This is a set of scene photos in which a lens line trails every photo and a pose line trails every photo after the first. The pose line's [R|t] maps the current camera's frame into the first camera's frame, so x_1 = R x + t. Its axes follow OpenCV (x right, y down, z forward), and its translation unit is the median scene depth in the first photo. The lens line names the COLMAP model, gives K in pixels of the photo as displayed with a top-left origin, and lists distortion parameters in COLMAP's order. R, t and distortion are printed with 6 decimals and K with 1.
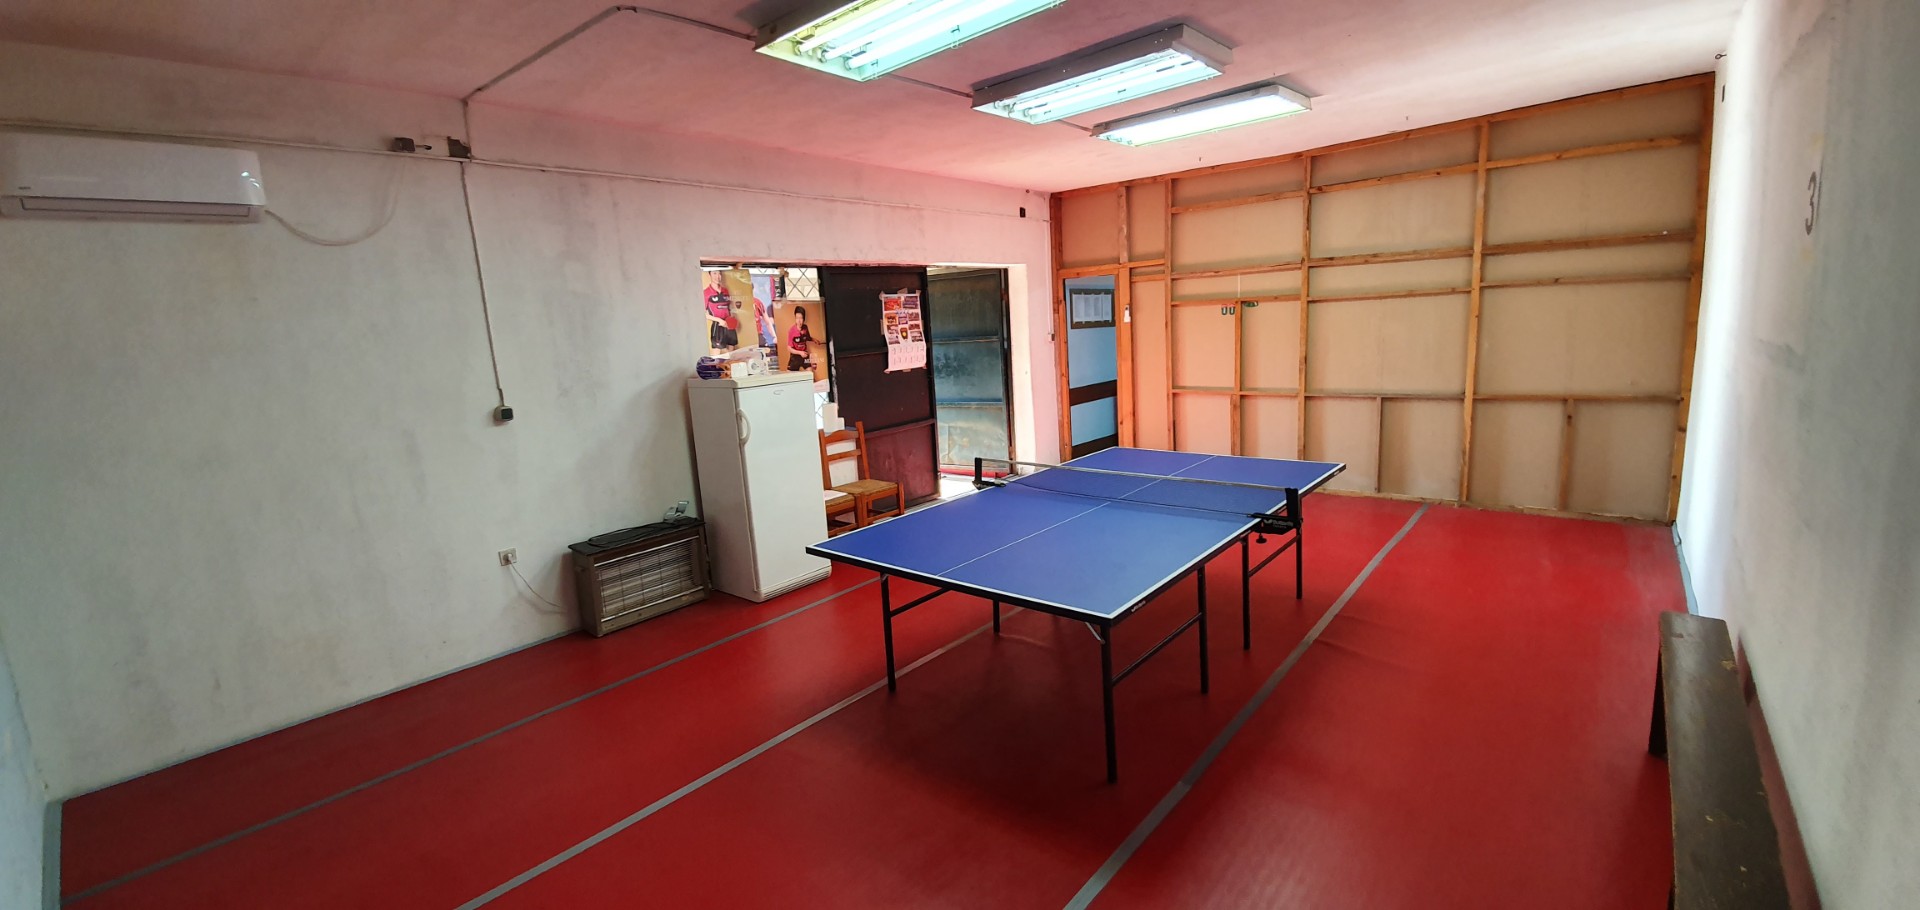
lens RADIAL K [[752.0, 0, 964.6], [0, 752.0, 443.3], [0, 0, 1]] dist [-0.018923, -0.004196]
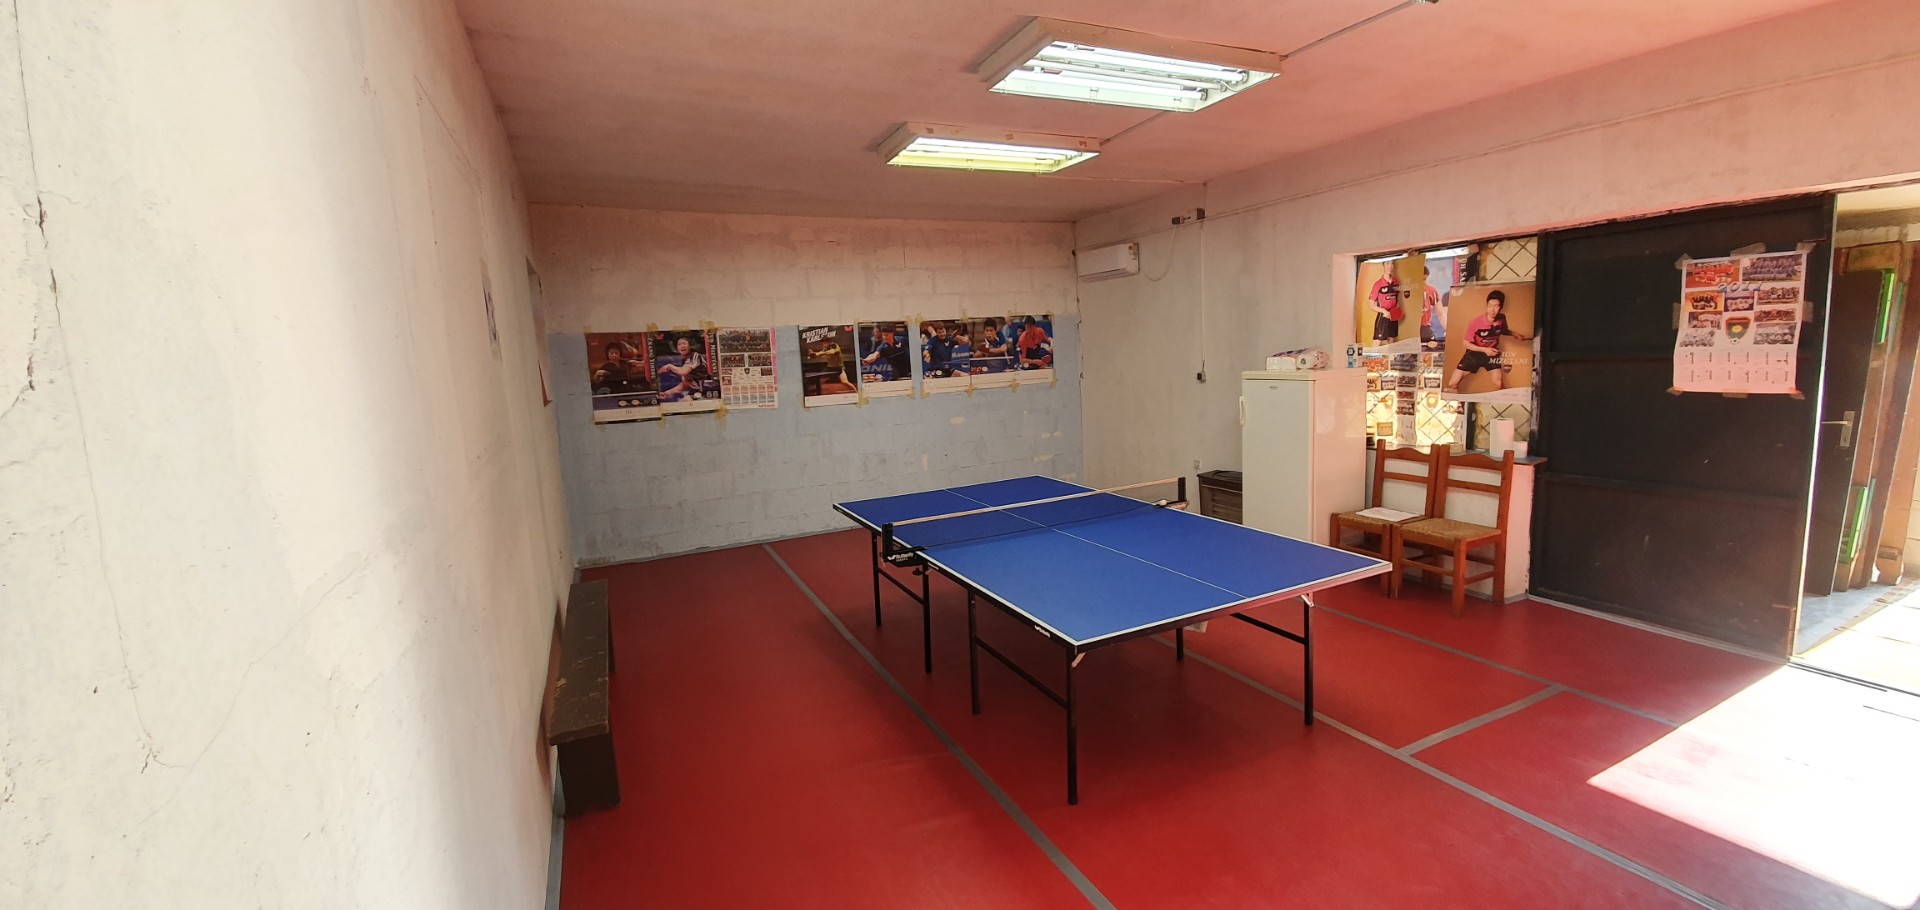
lens RADIAL K [[752.0, 0, 964.7], [0, 752.0, 459.3], [0, 0, 1]] dist [-0.018923, -0.004196]
pose [[-0.417522, 0.218092, -0.882106, 0.766483], [-0.064530, 0.961202, 0.268192, -0.191590], [0.906373, 0.168898, -0.387249, 0.852432]]
